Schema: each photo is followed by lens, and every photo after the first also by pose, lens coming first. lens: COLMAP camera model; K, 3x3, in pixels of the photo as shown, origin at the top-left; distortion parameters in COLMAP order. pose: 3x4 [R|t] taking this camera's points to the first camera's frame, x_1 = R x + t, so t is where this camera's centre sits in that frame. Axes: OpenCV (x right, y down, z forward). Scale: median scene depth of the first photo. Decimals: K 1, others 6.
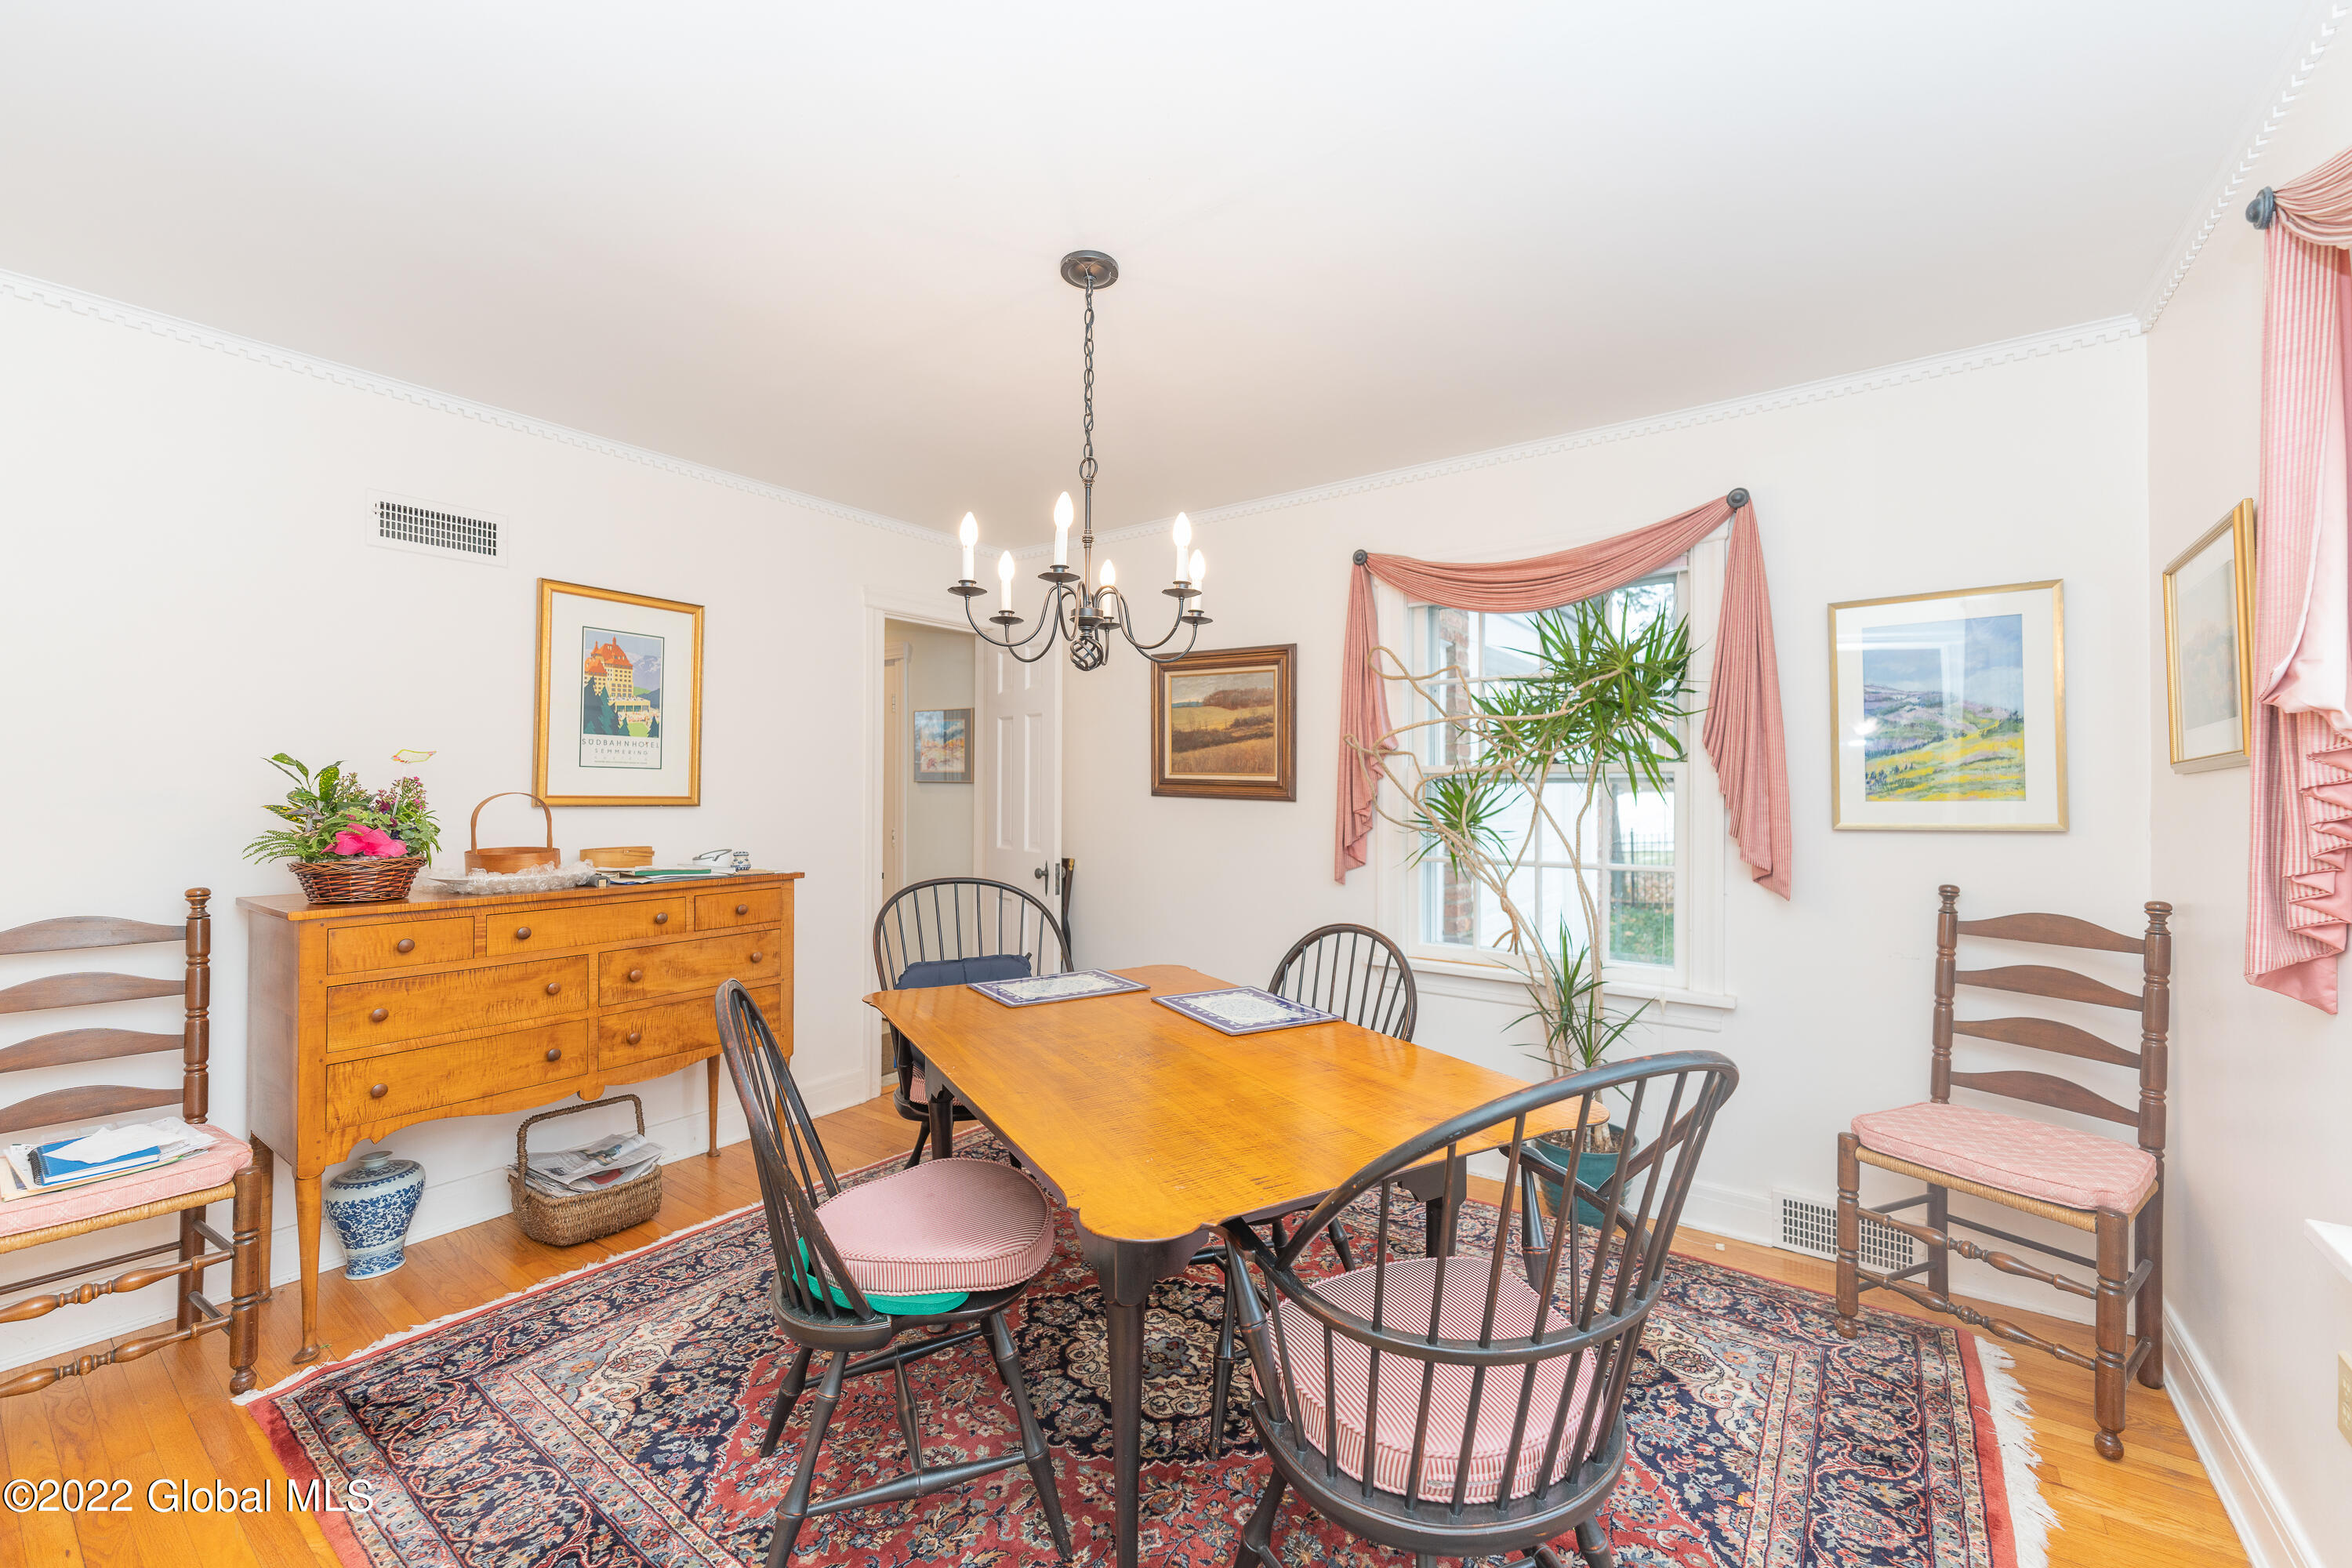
lens RADIAL K [[938.4, 0, 1179.4], [0, 938.4, 787.1], [0, 0, 1]] dist [0.001178, 0.000345]
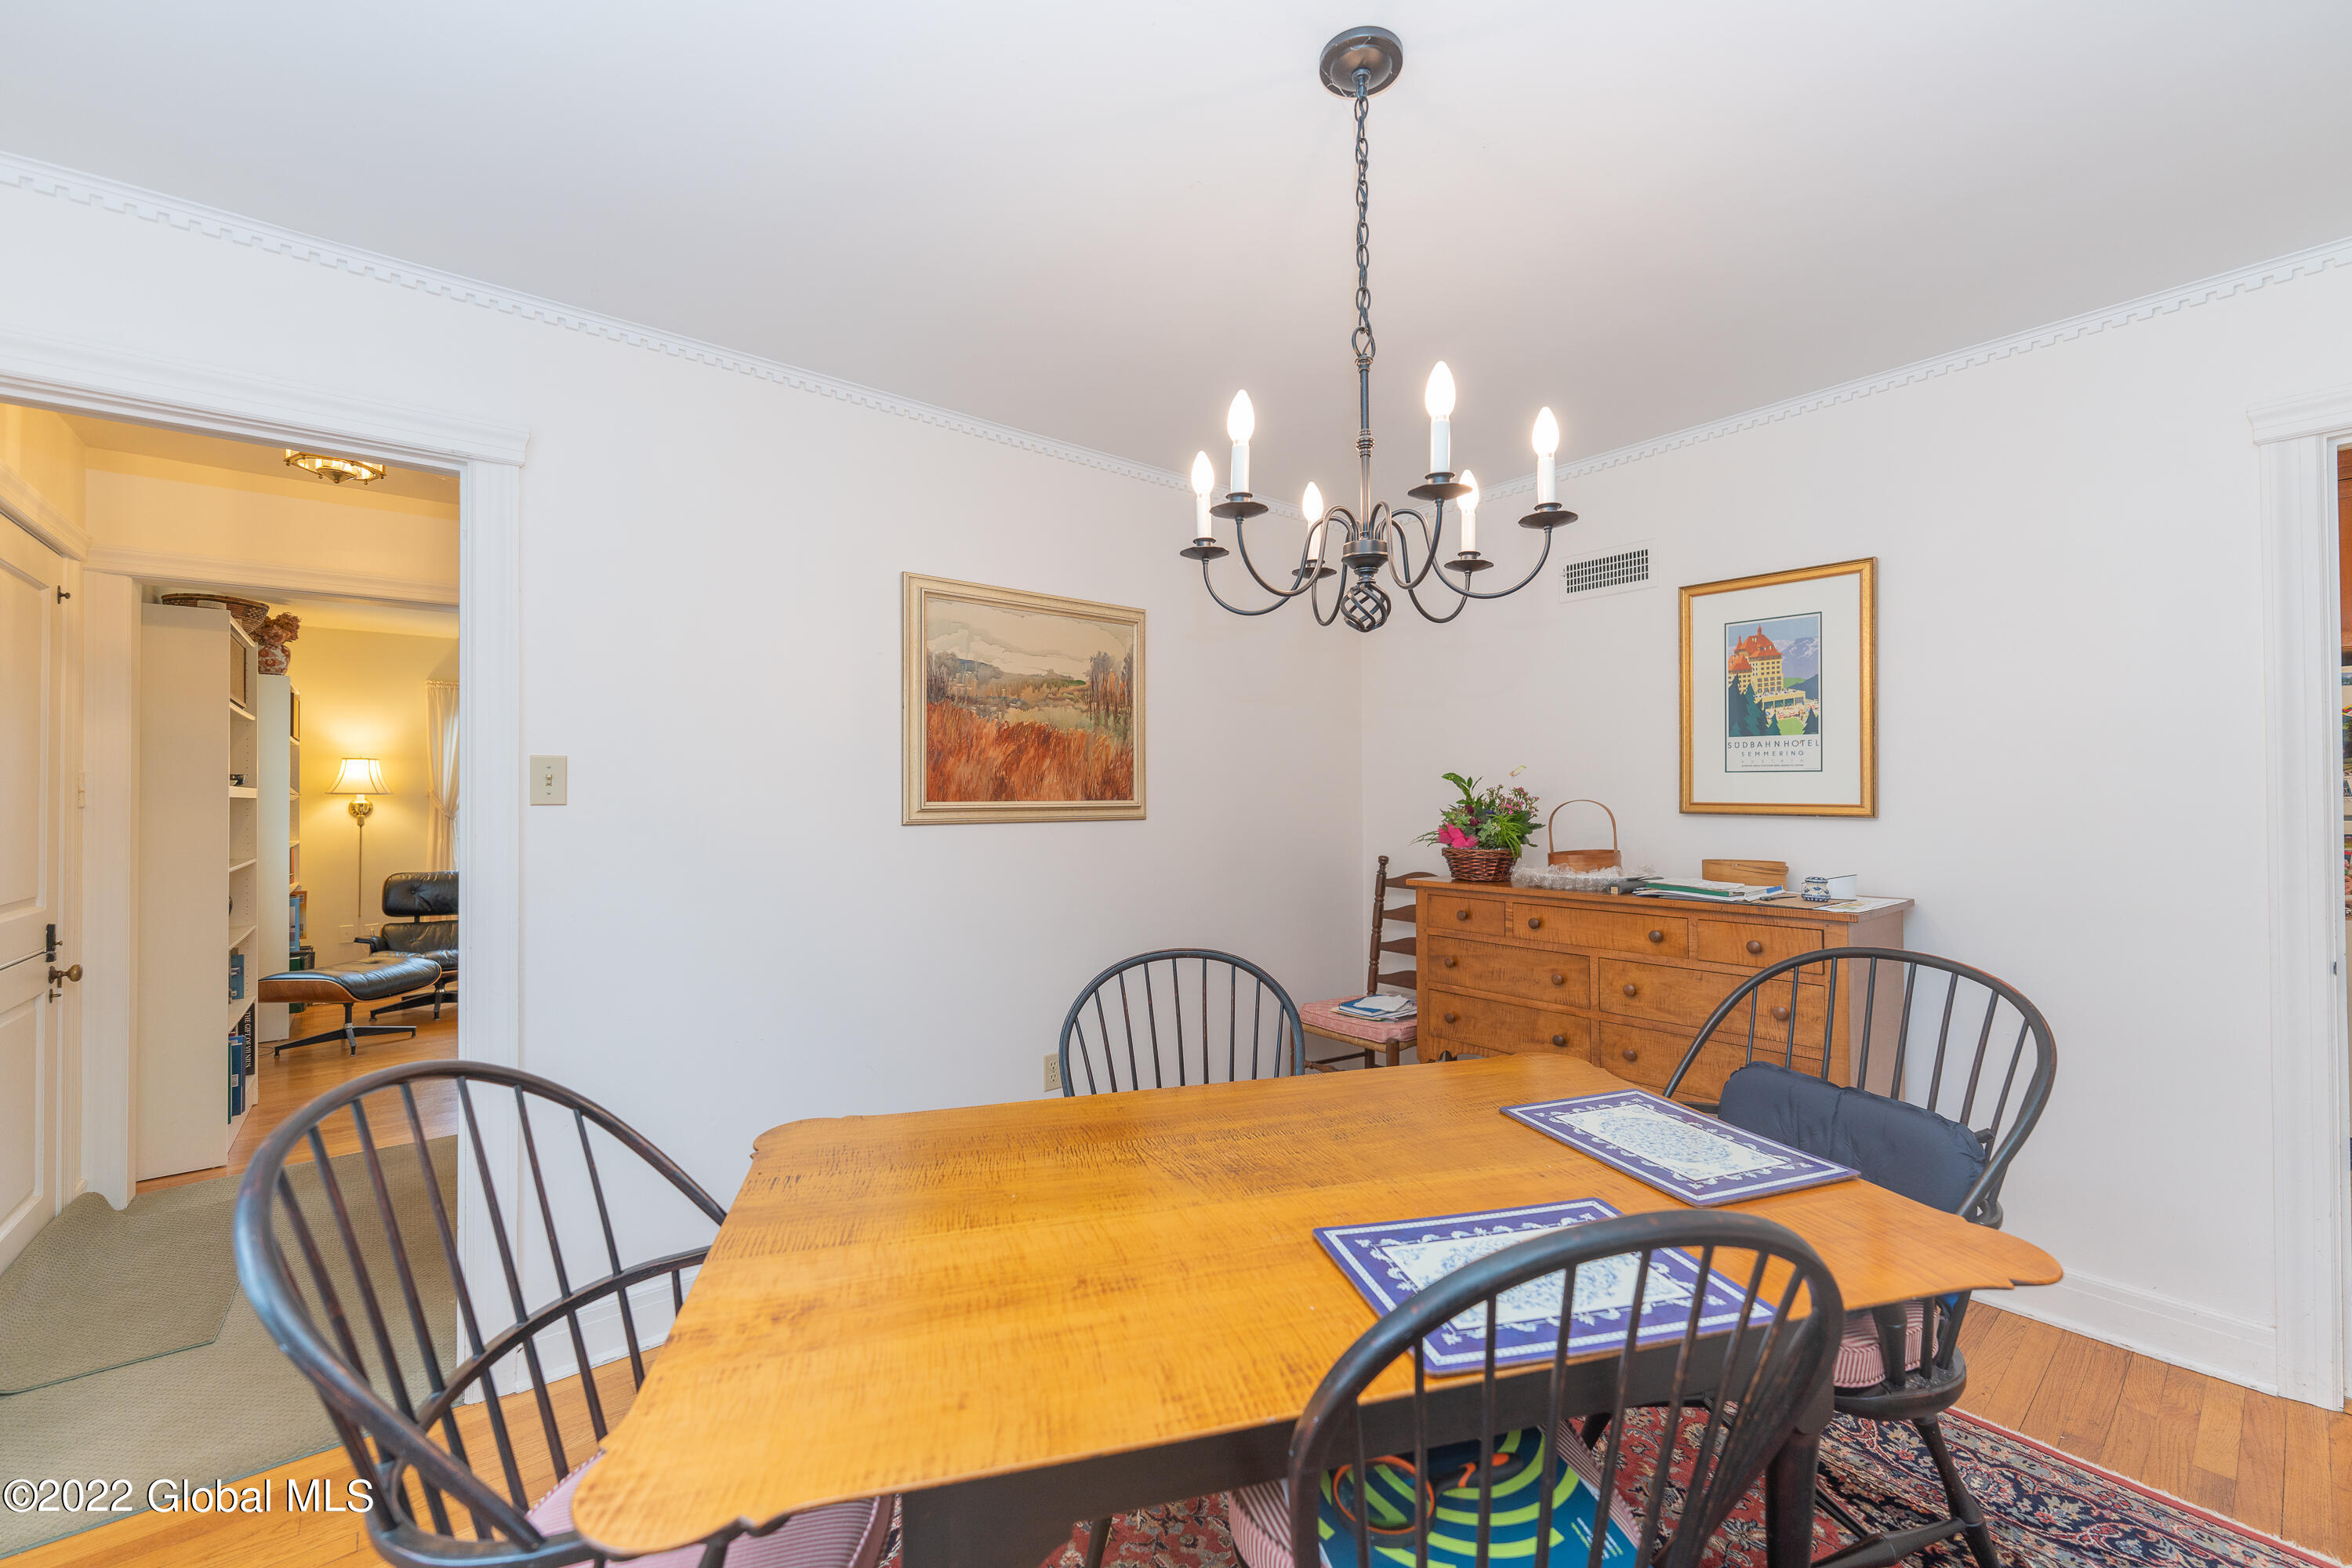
lens RADIAL K [[938.4, 0, 1179.4], [0, 938.4, 787.1], [0, 0, 1]] dist [0.001178, 0.000345]
pose [[-0.248091, -0.007204, -0.968710, 0.418477], [0.006523, 0.999937, -0.009106, -0.001654], [0.968715, -0.008578, -0.248029, 0.706769]]
